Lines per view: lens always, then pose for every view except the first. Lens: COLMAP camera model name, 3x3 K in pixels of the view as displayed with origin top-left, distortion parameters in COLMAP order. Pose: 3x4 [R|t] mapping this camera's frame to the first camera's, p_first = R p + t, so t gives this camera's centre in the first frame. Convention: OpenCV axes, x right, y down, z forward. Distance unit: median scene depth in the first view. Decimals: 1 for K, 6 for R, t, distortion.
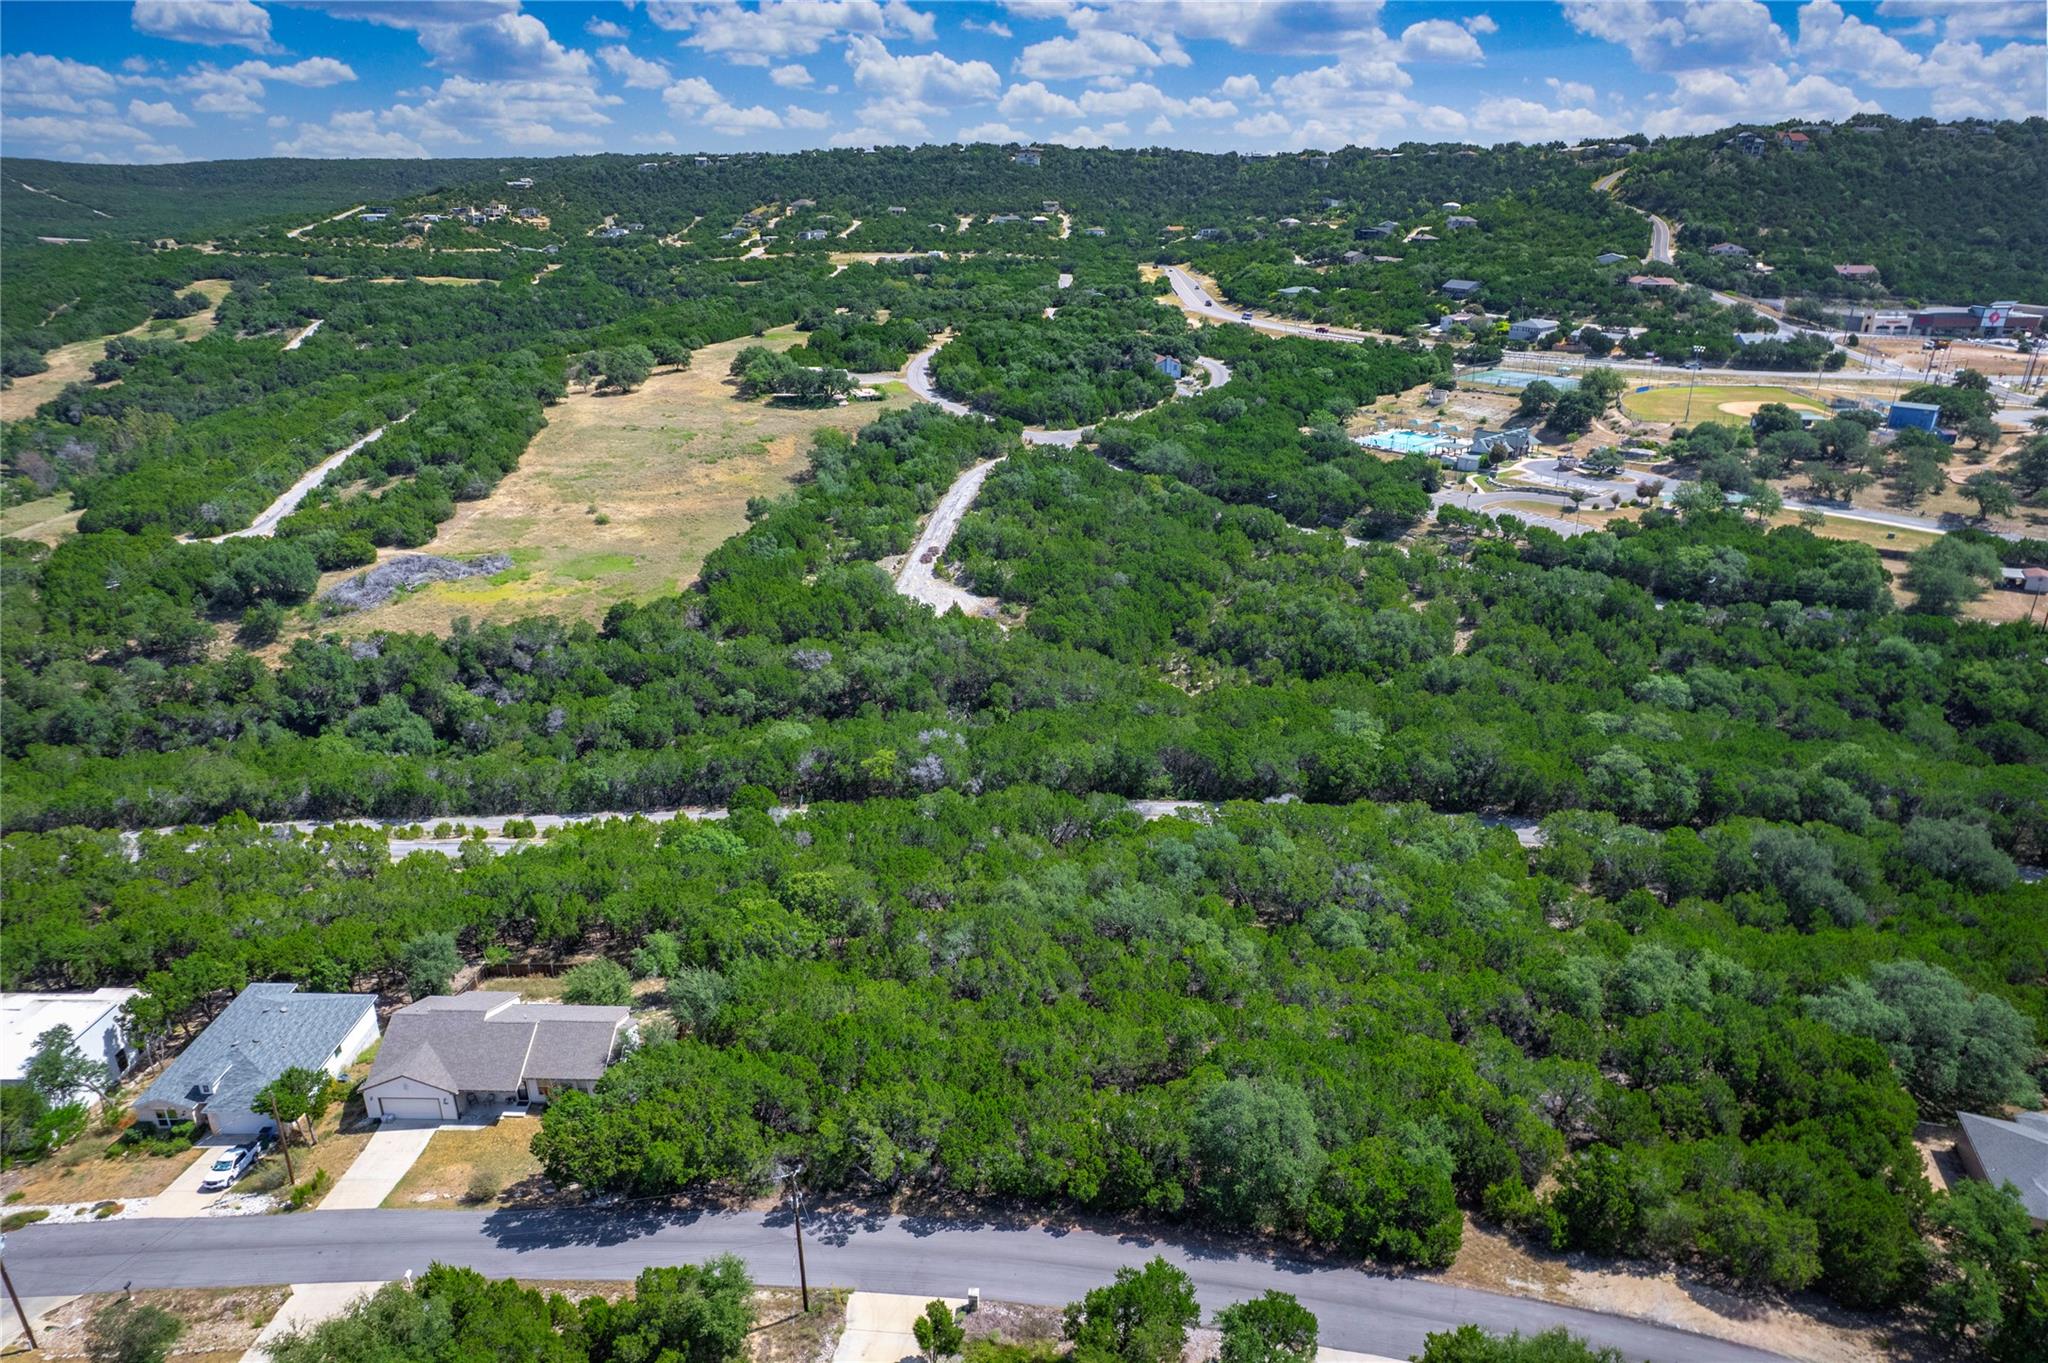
lens RADIAL K [[1317.2, 0, 1031.3], [0, 1317.2, 691.9], [0, 0, 1]] dist [-0.084653, 0.079241]
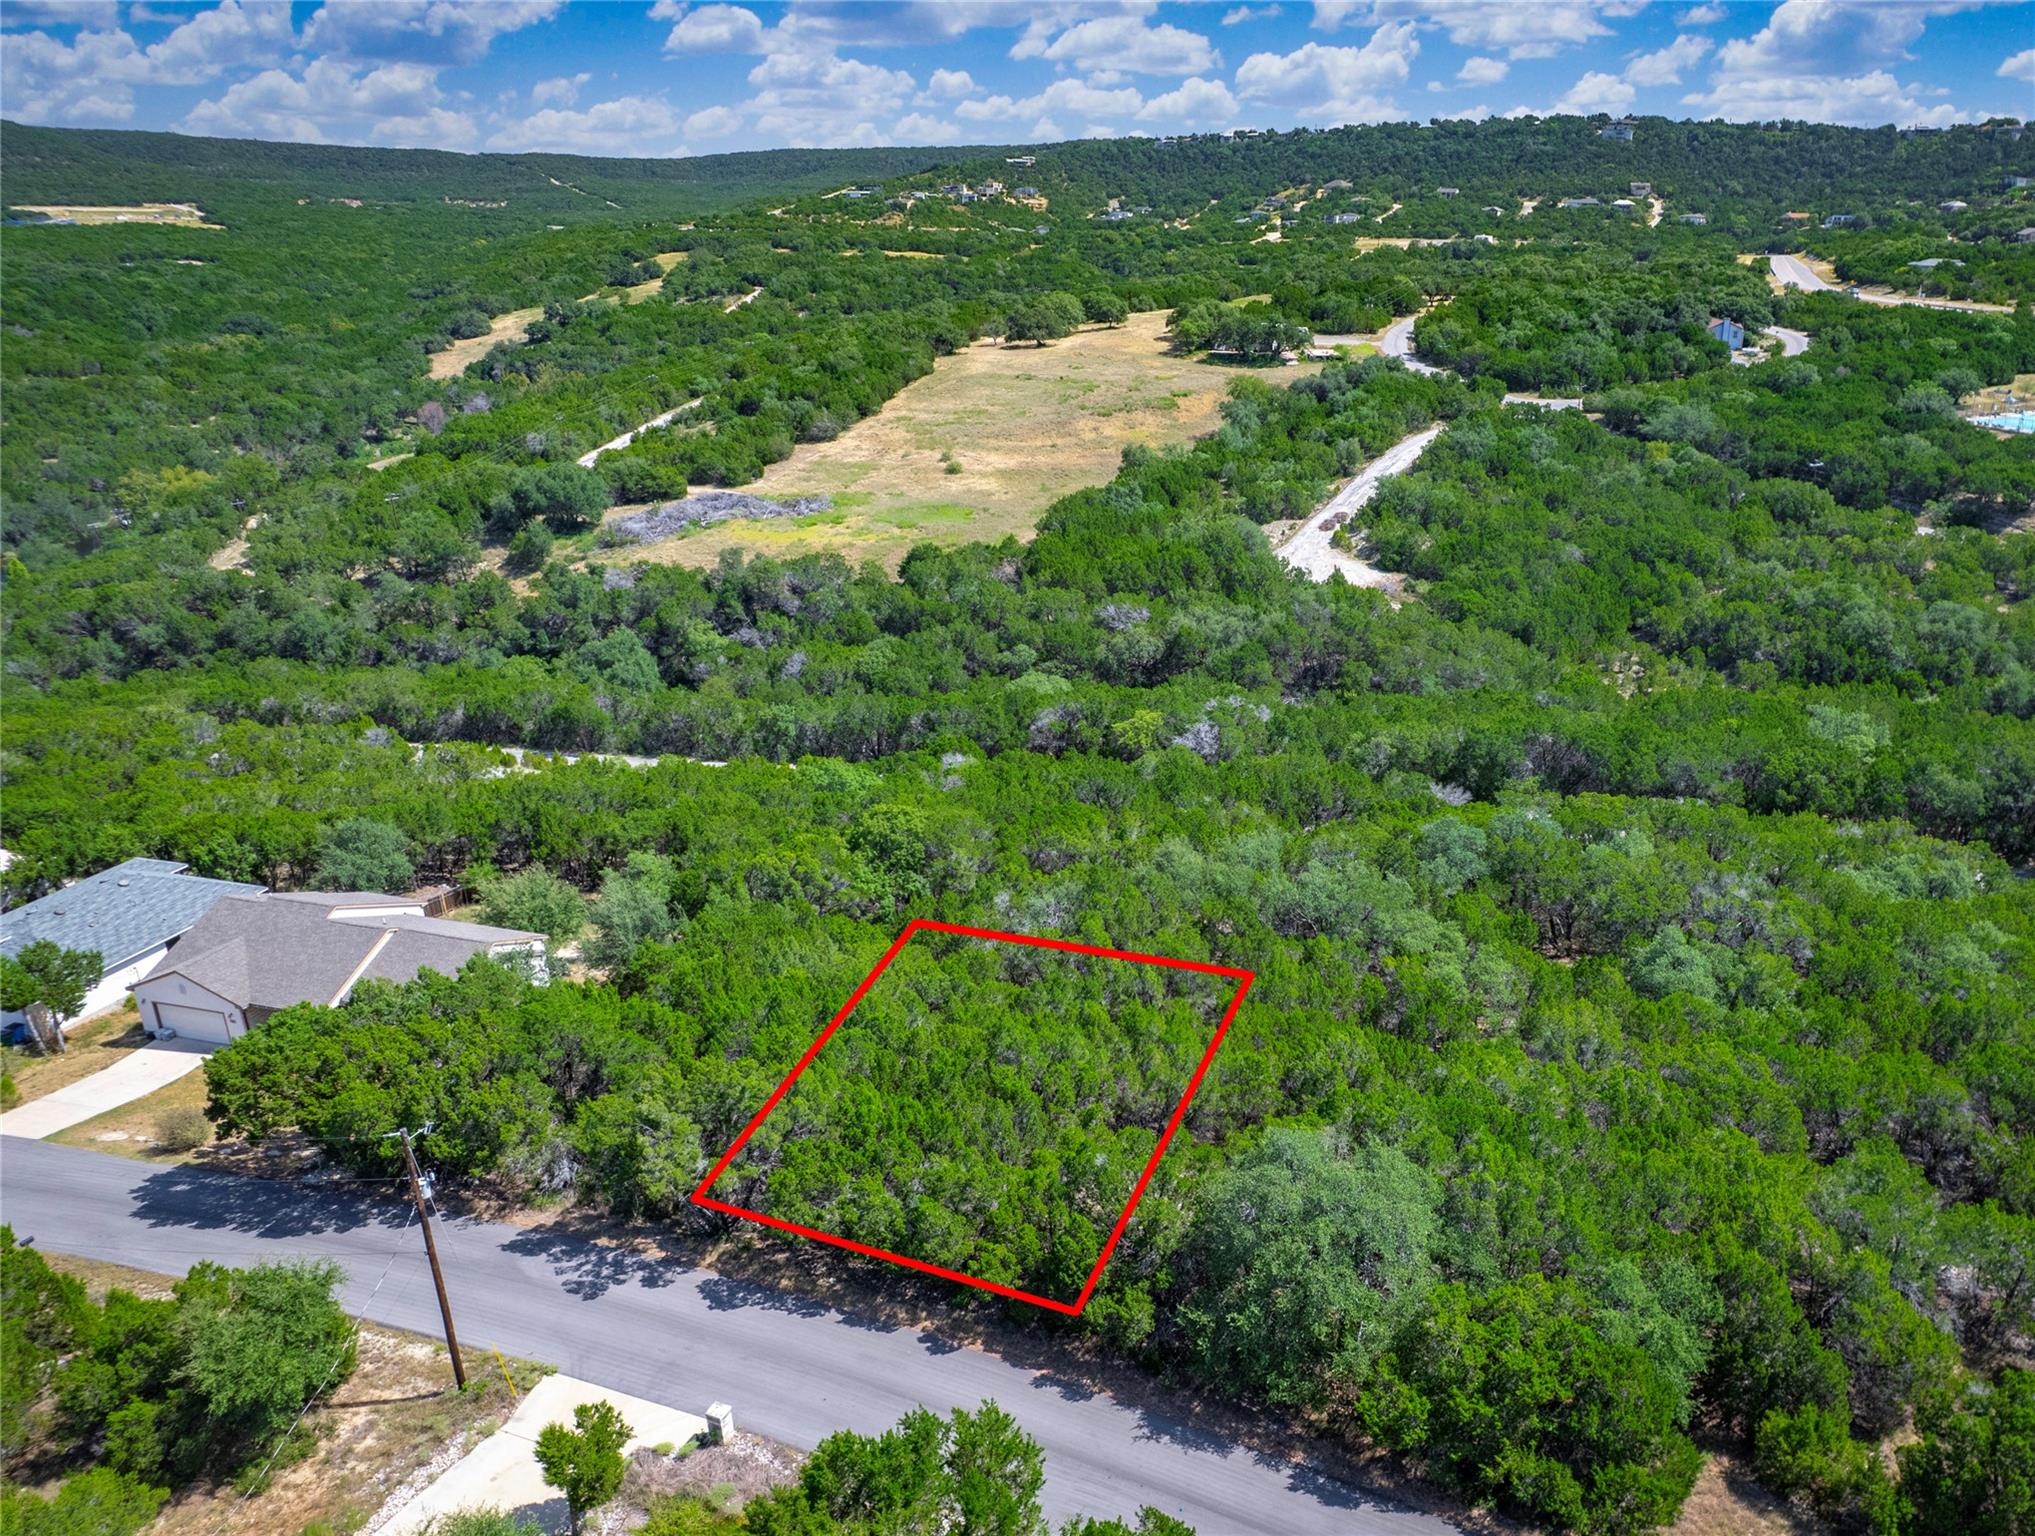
lens RADIAL K [[1562.3, 0, 1217.2], [0, 1562.3, 769.6], [0, 0, 1]] dist [-0.089493, 0.089555]
pose [[0.966576, 0.088204, -0.240730, 0.091250], [-0.092714, 0.995665, -0.007451, 0.054311], [0.239029, 0.029521, 0.970564, 0.126274]]
